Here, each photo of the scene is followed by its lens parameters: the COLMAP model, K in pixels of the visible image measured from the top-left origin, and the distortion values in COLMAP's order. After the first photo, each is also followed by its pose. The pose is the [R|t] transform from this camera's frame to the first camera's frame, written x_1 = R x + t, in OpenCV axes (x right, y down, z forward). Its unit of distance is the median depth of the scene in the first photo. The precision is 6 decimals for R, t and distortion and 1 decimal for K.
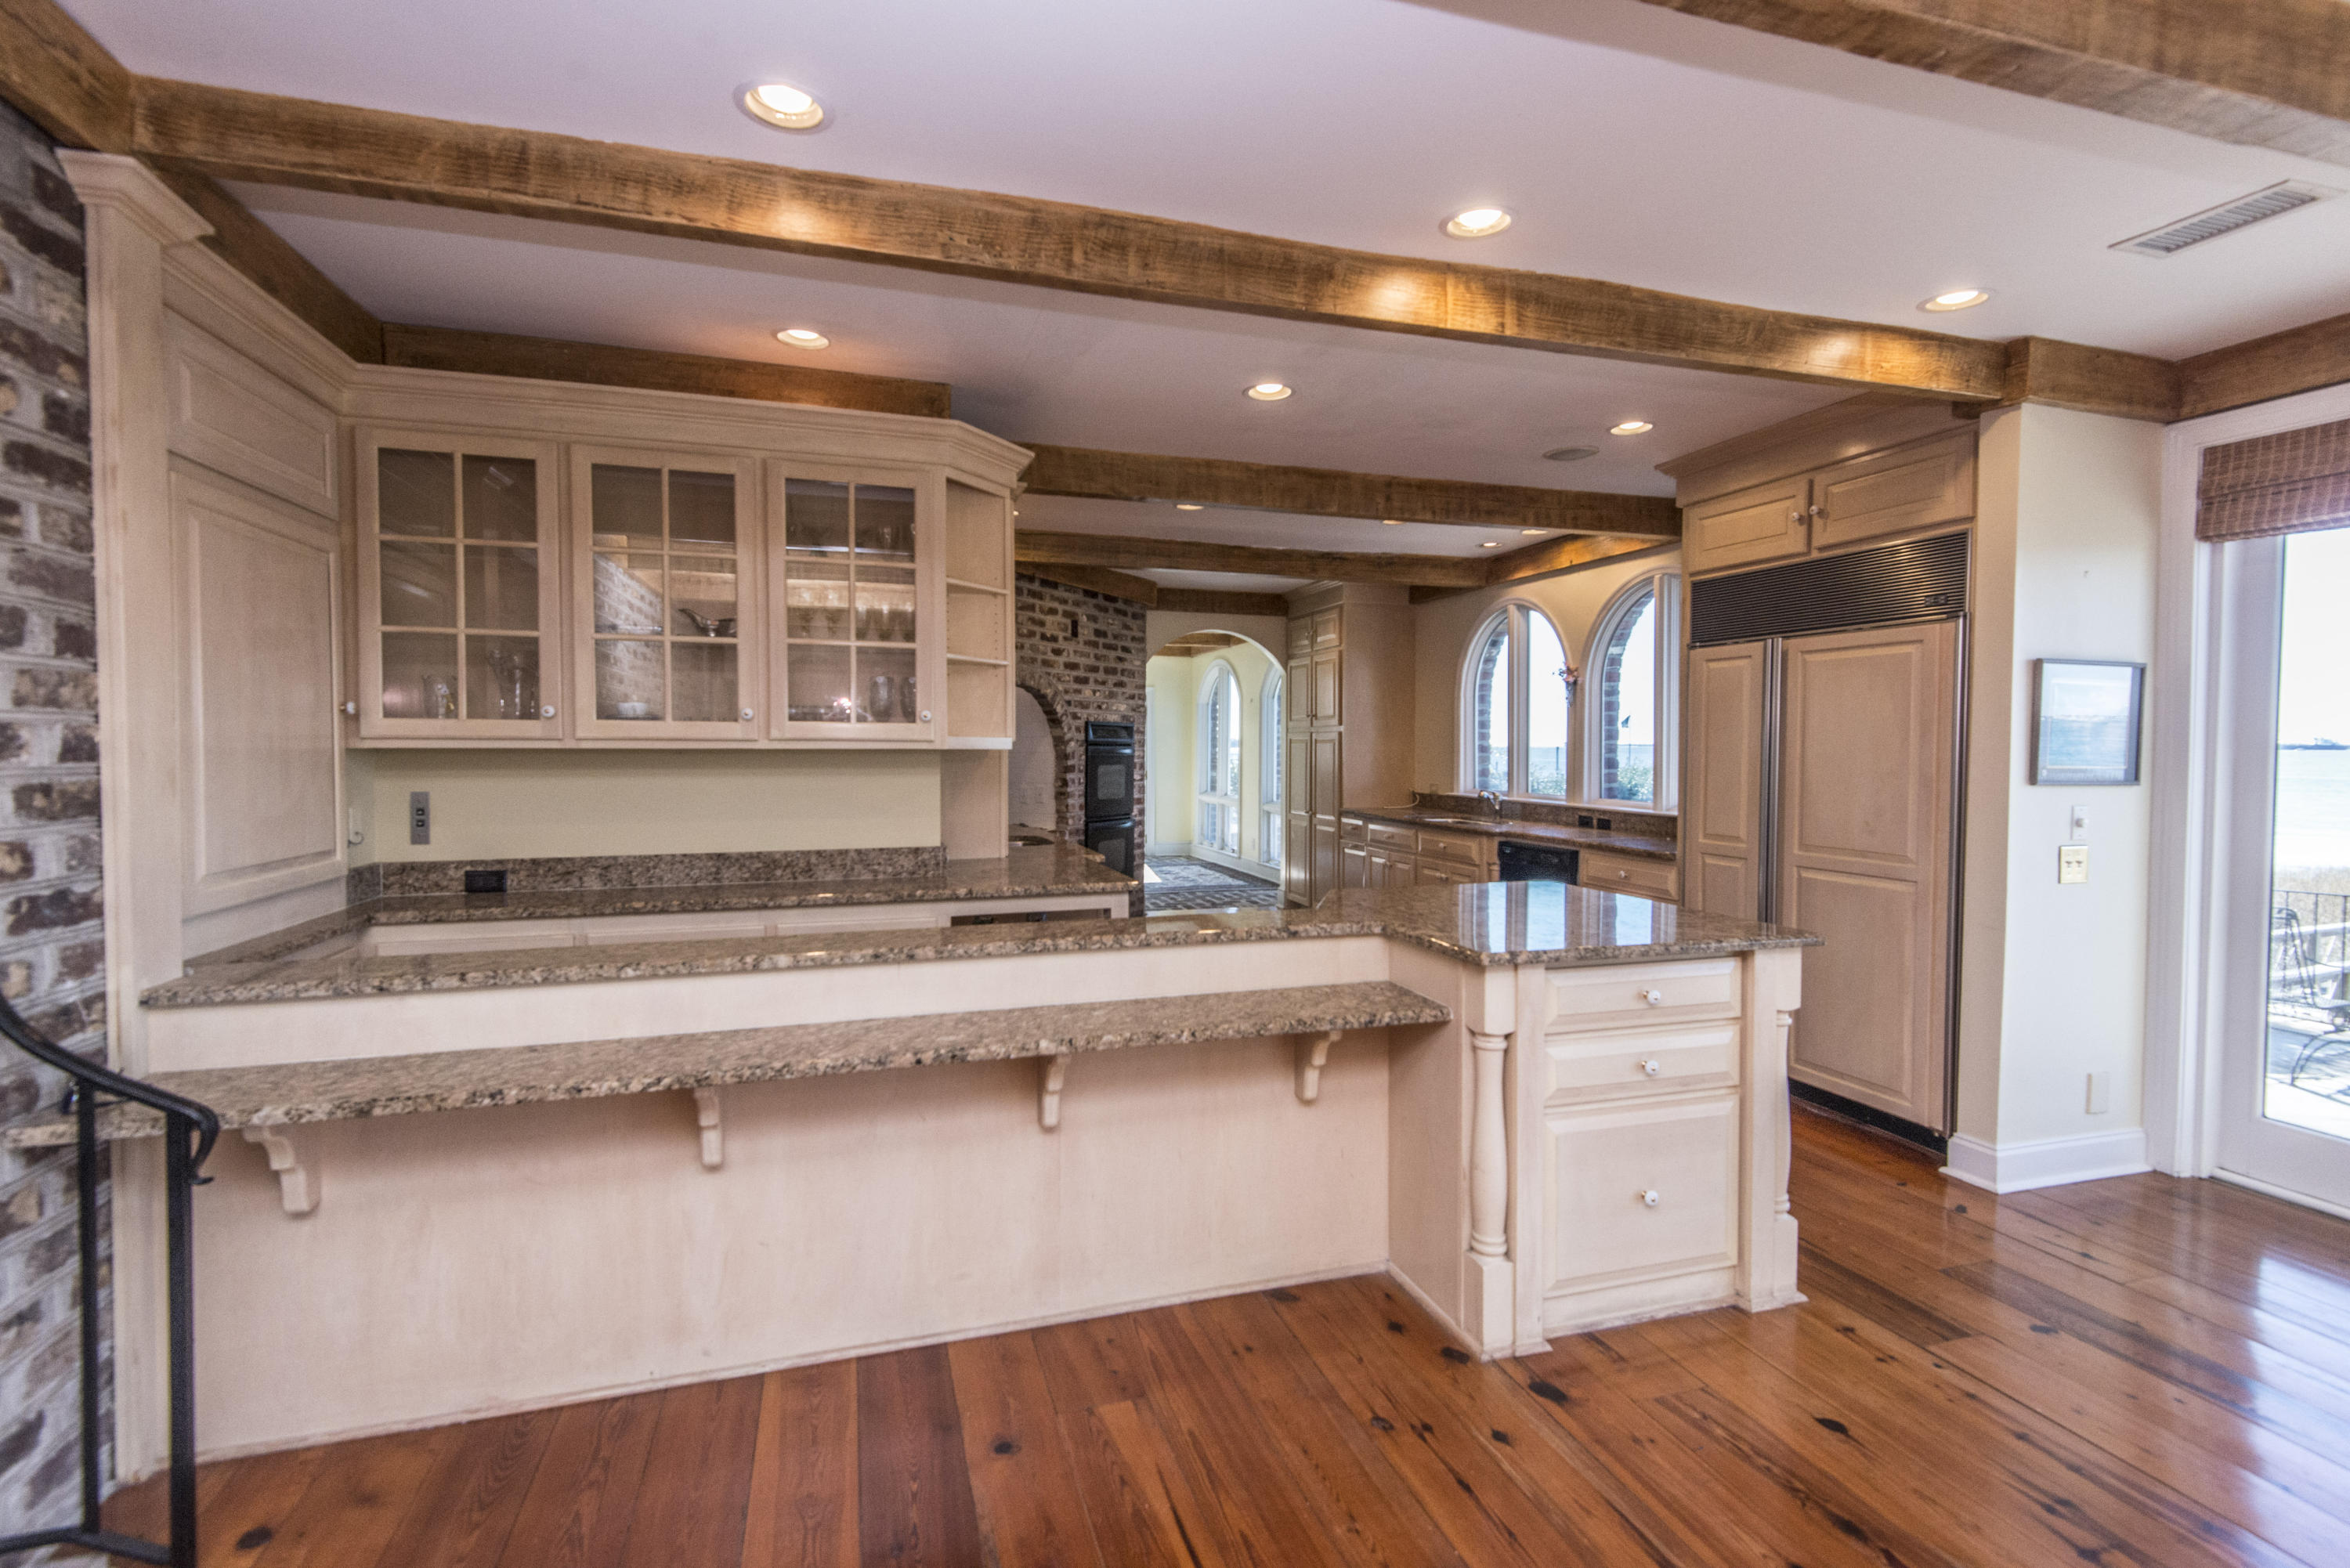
lens RADIAL K [[1074.0, 0, 1181.3], [0, 1074.0, 771.8], [0, 0, 1]] dist [0.056451, -0.042788]
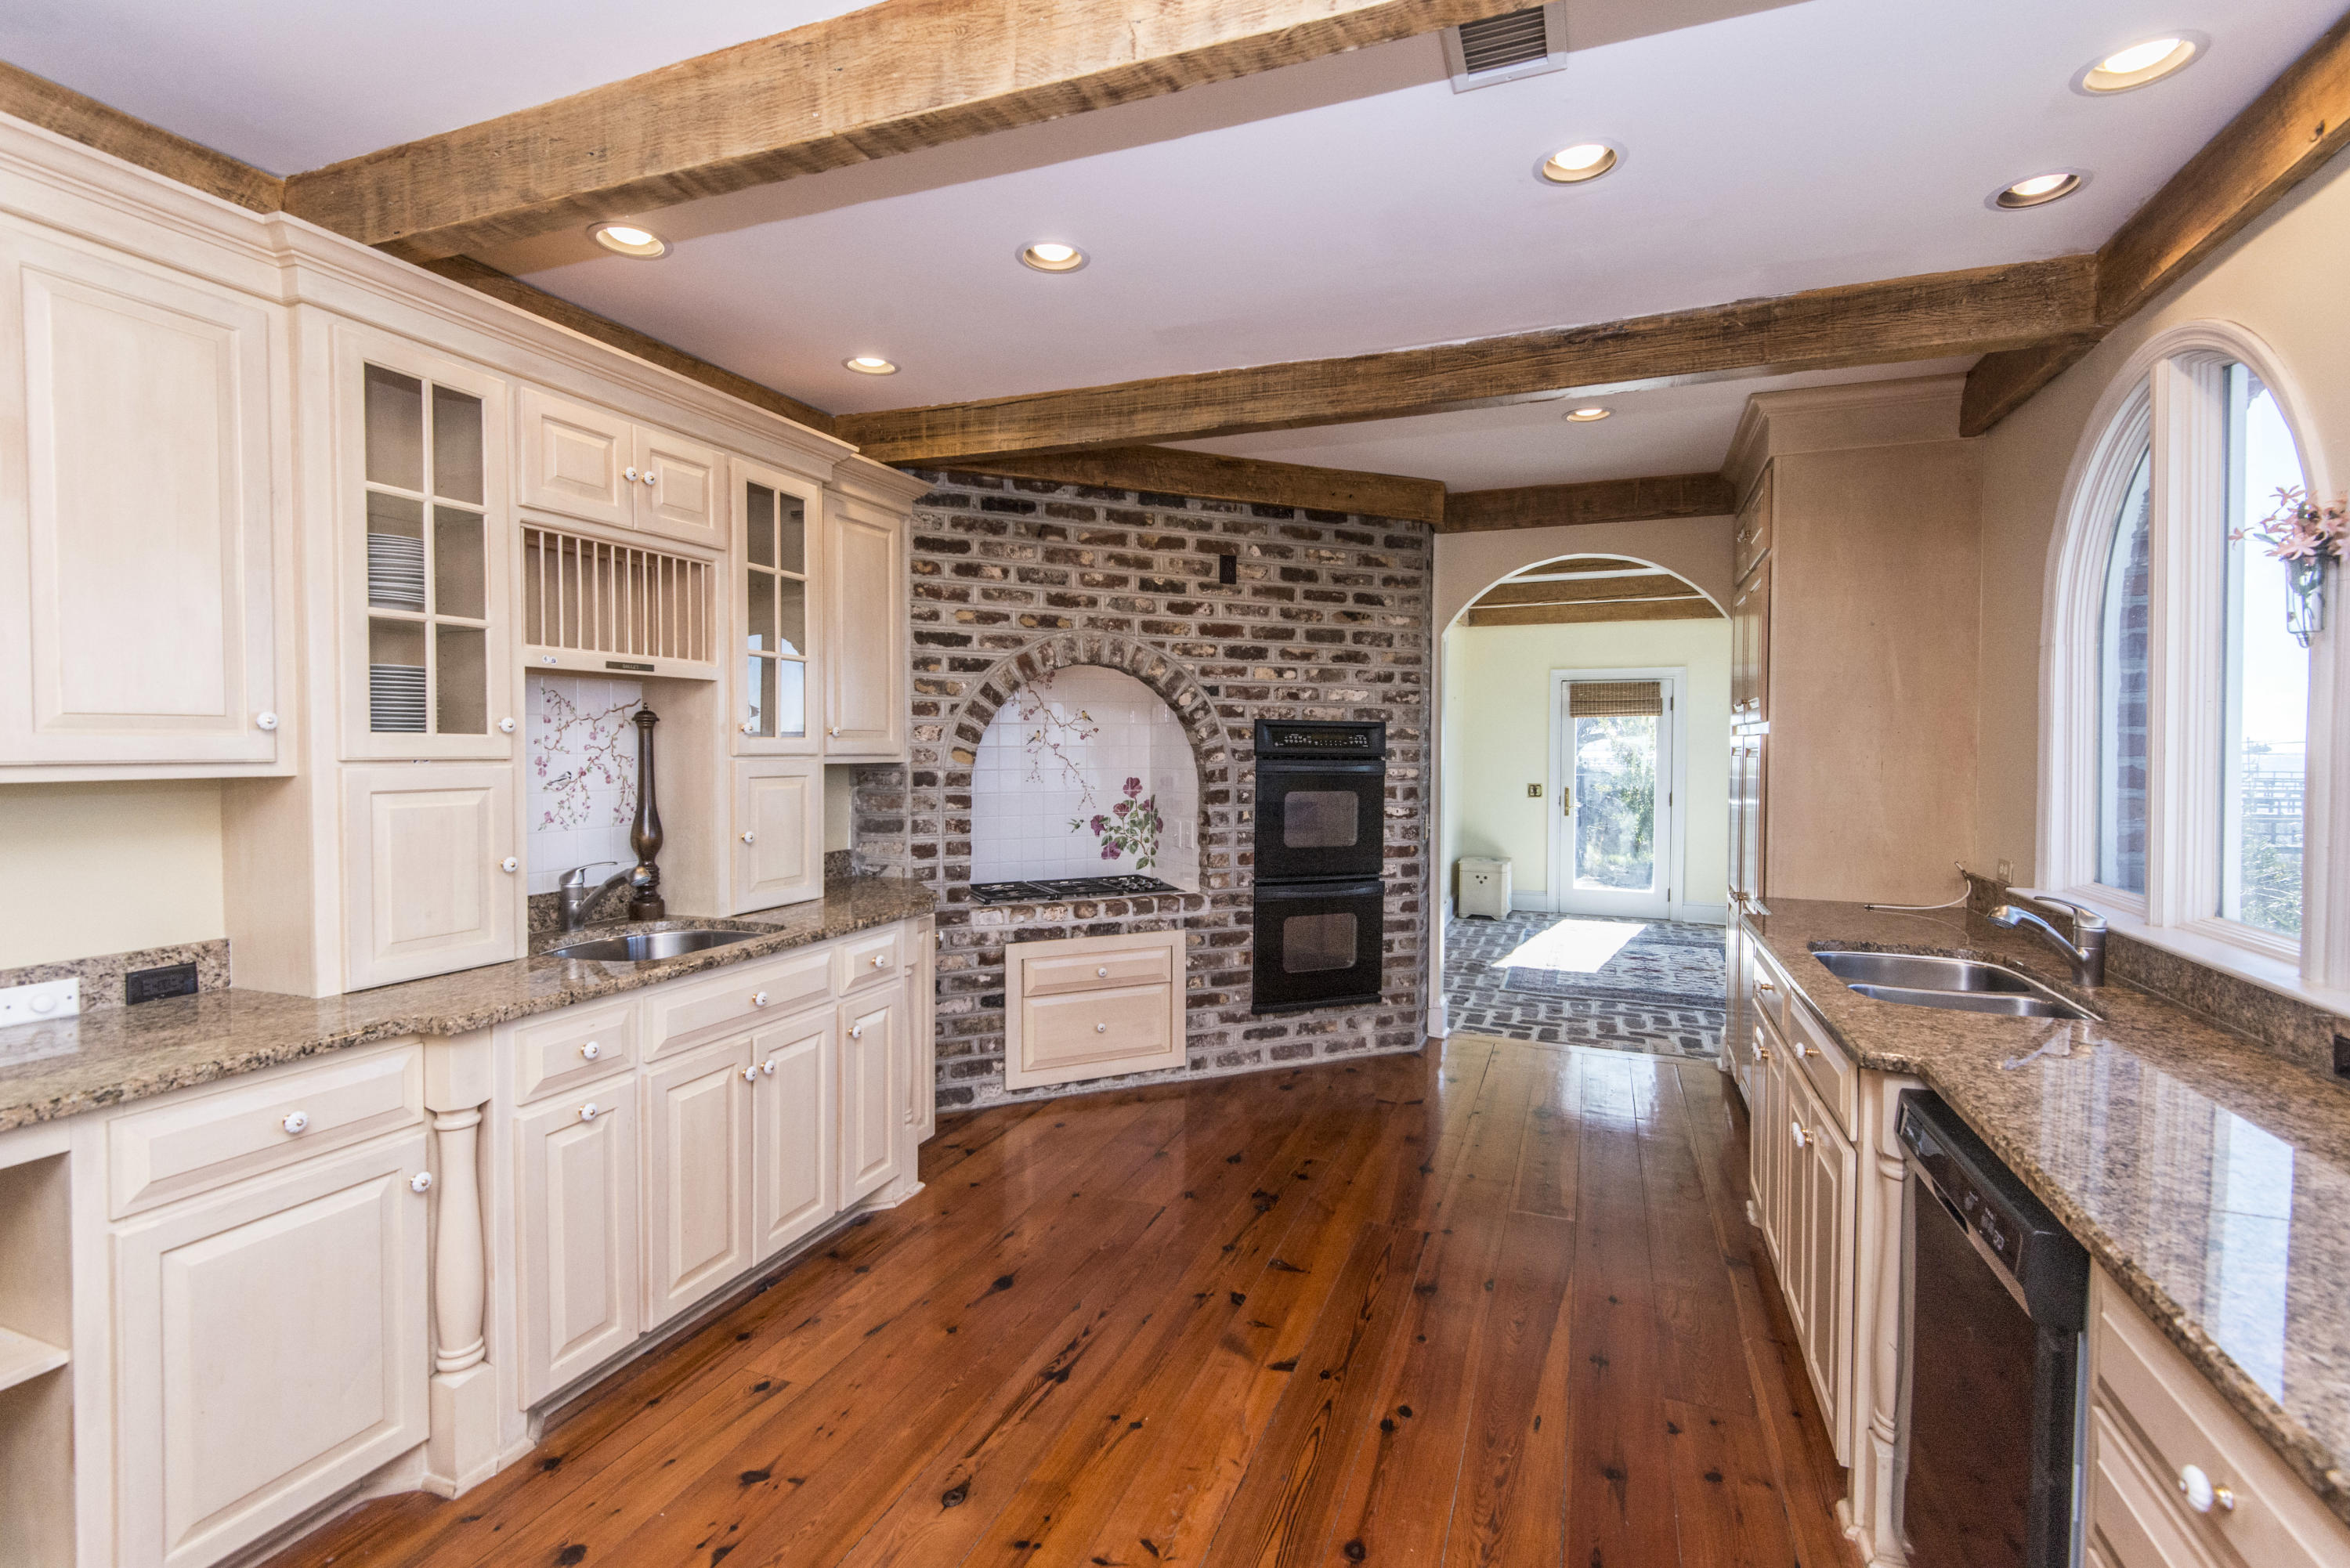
lens RADIAL K [[1074.7, 0, 1168.6], [0, 1074.7, 771.1], [0, 0, 1]] dist [0.045101, -0.024929]
pose [[0.774978, 0.016329, -0.631777, 0.261748], [-0.018780, 0.999820, 0.002805, -0.018564], [0.631709, 0.009691, 0.775145, 0.497157]]
